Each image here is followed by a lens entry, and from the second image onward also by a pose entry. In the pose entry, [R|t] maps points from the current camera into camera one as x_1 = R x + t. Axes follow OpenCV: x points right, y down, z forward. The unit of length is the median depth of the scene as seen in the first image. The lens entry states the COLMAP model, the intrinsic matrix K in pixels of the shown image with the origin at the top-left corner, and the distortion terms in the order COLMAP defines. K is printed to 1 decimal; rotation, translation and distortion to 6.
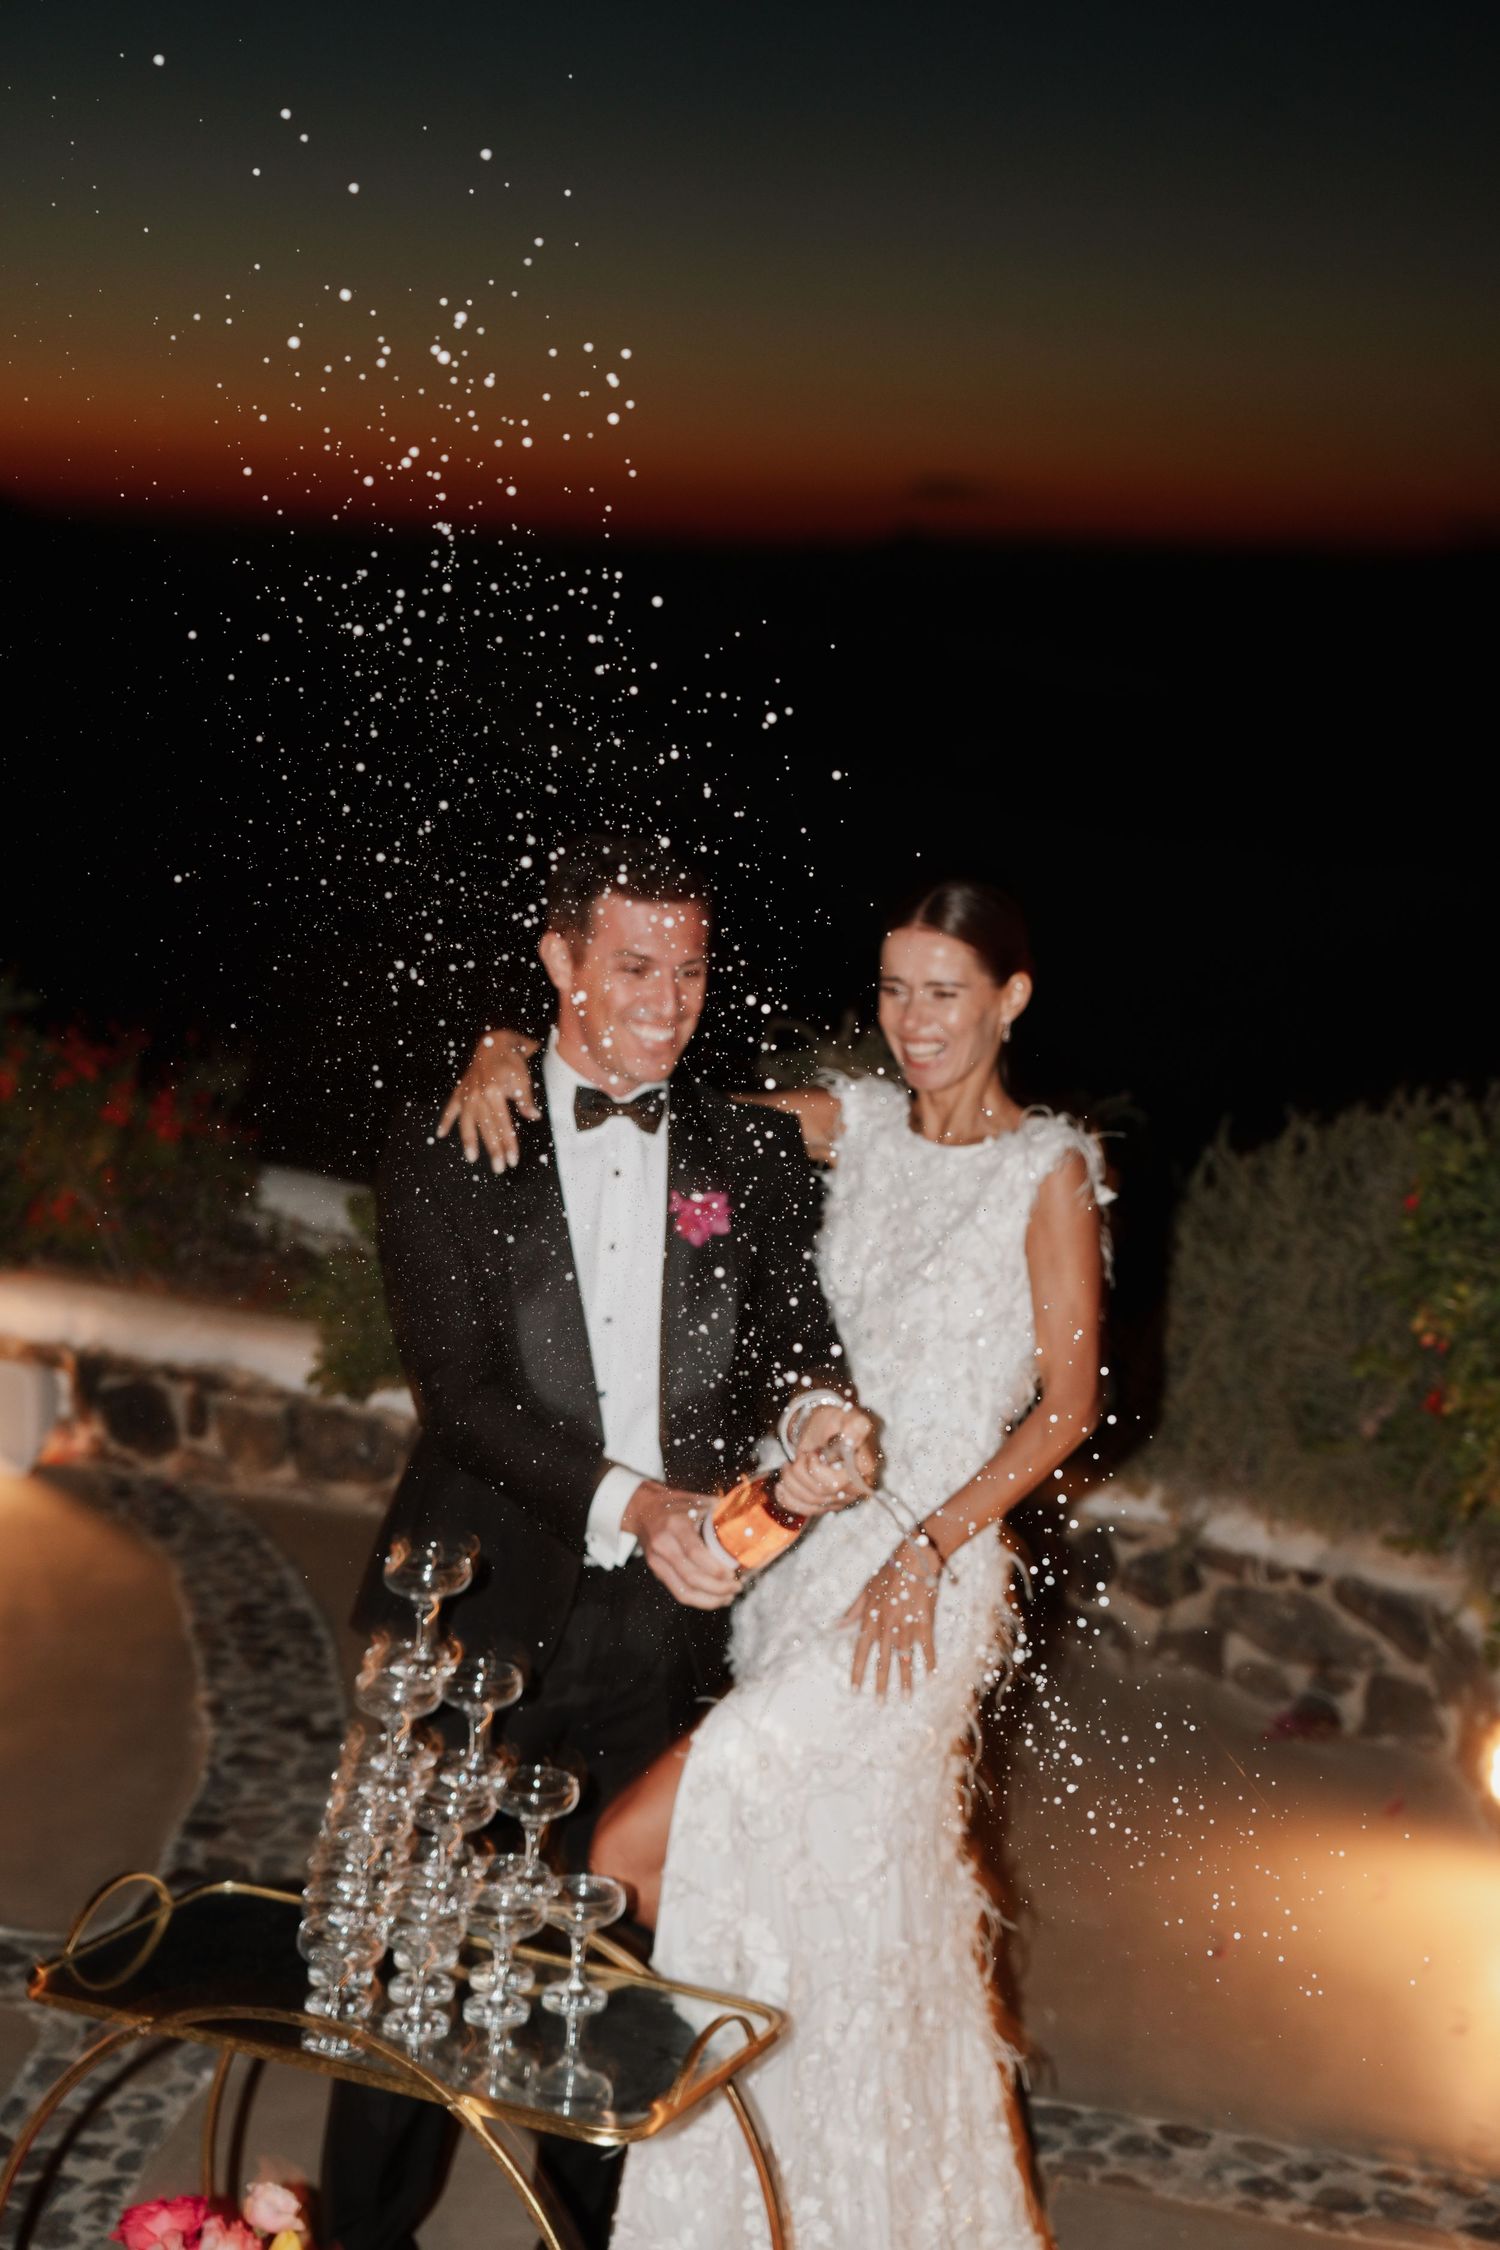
lens RADIAL K [[3622.5, 0, 759.5], [0, 3622.5, 1131.3], [0, 0, 1]] dist [0.352316, 0.241415]
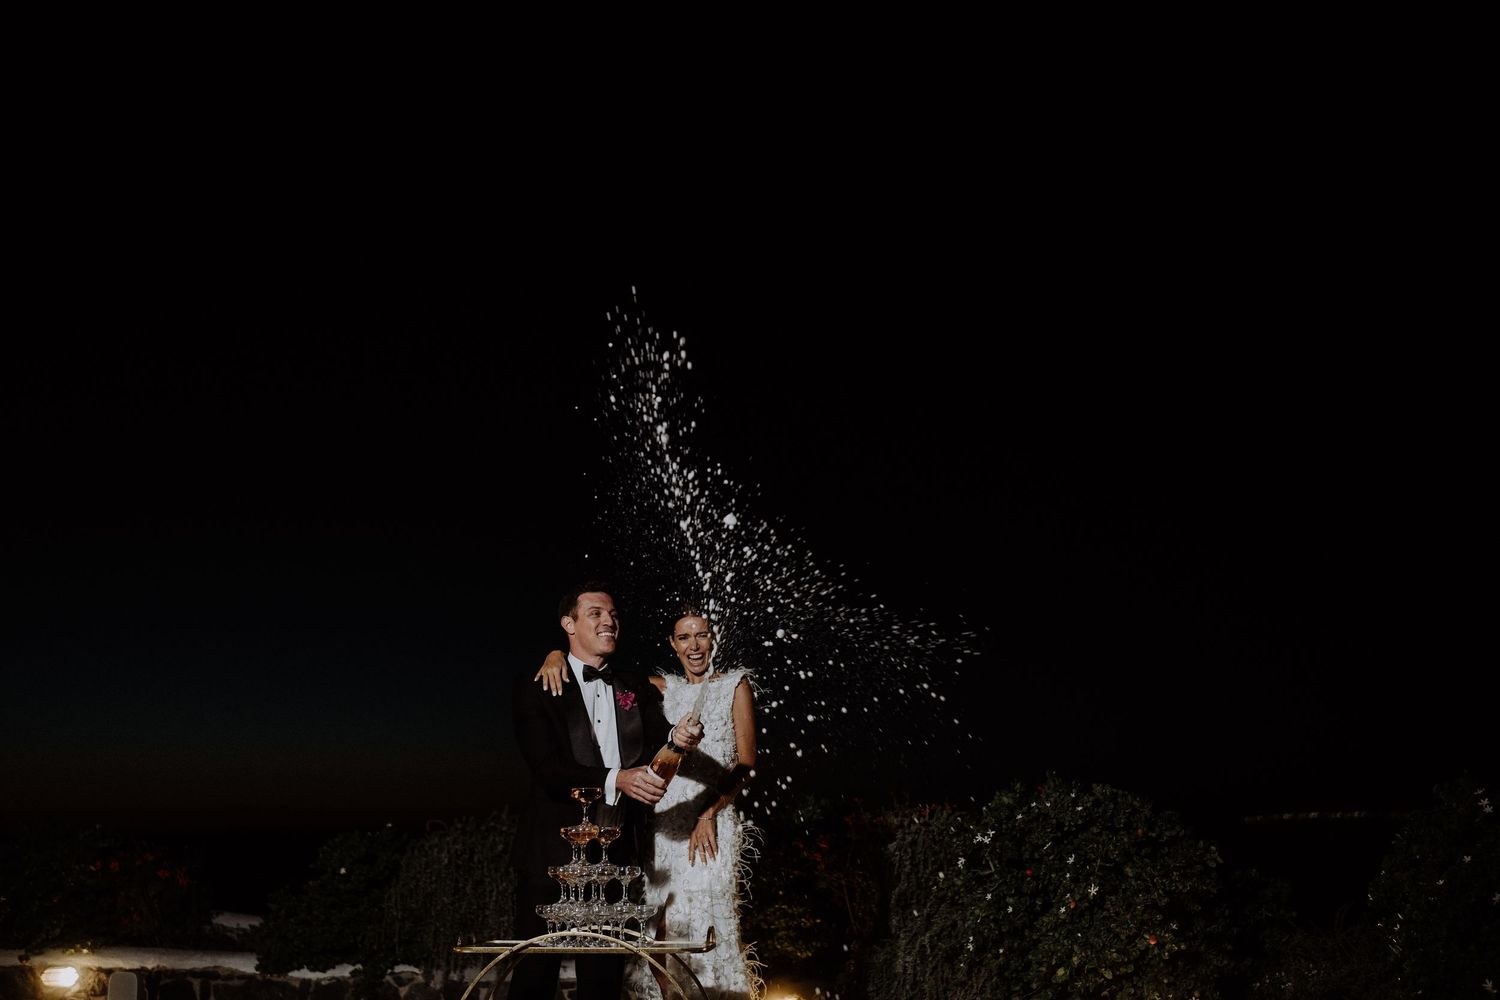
lens RADIAL K [[1430.3, 0, 746.2], [0, 1430.3, 504.4], [0, 0, 1]] dist [-0.179102, 0.199980]
pose [[0.923827, 0.027022, 0.381855, -0.248585], [0.116282, 0.930564, -0.347173, 0.189441], [-0.364722, 0.365130, 0.856538, -0.052217]]
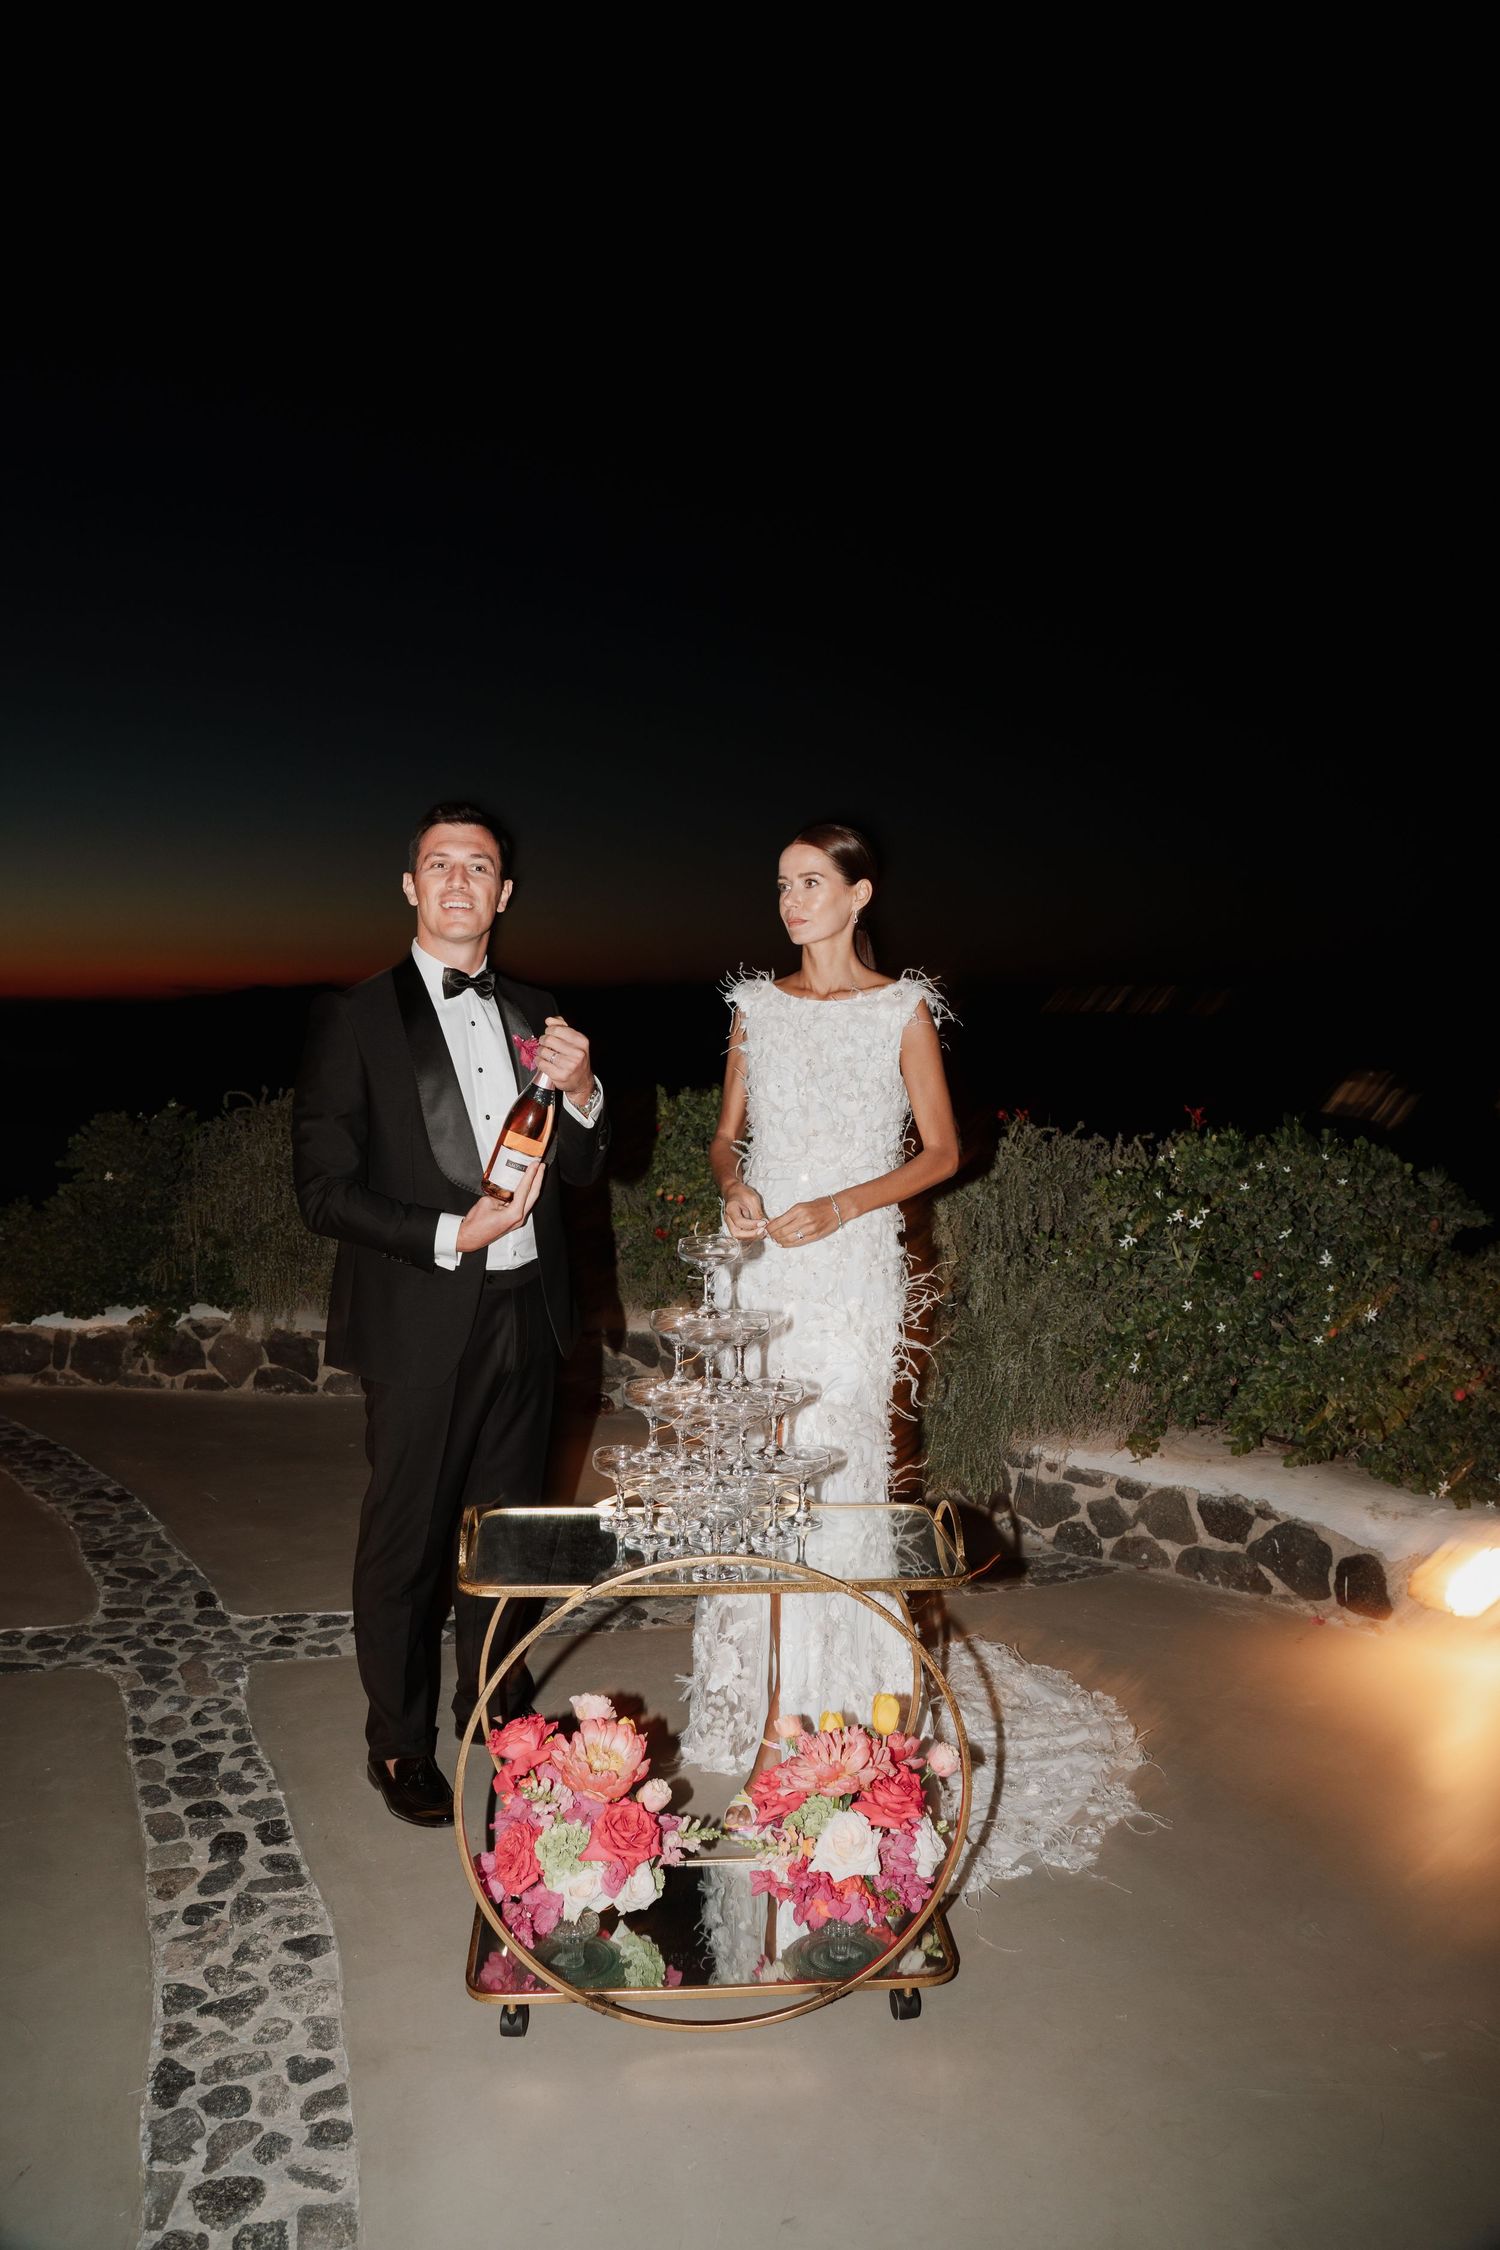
lens RADIAL K [[1550.9, 0, 753.0], [0, 1550.9, 1122.4], [0, 0, 1]] dist [-0.140325, 0.067032]
pose [[0.853434, -0.074712, 0.515818, -0.233562], [0.109190, 0.993340, -0.036781, 0.058155], [-0.509635, 0.087712, 0.855908, 0.288115]]
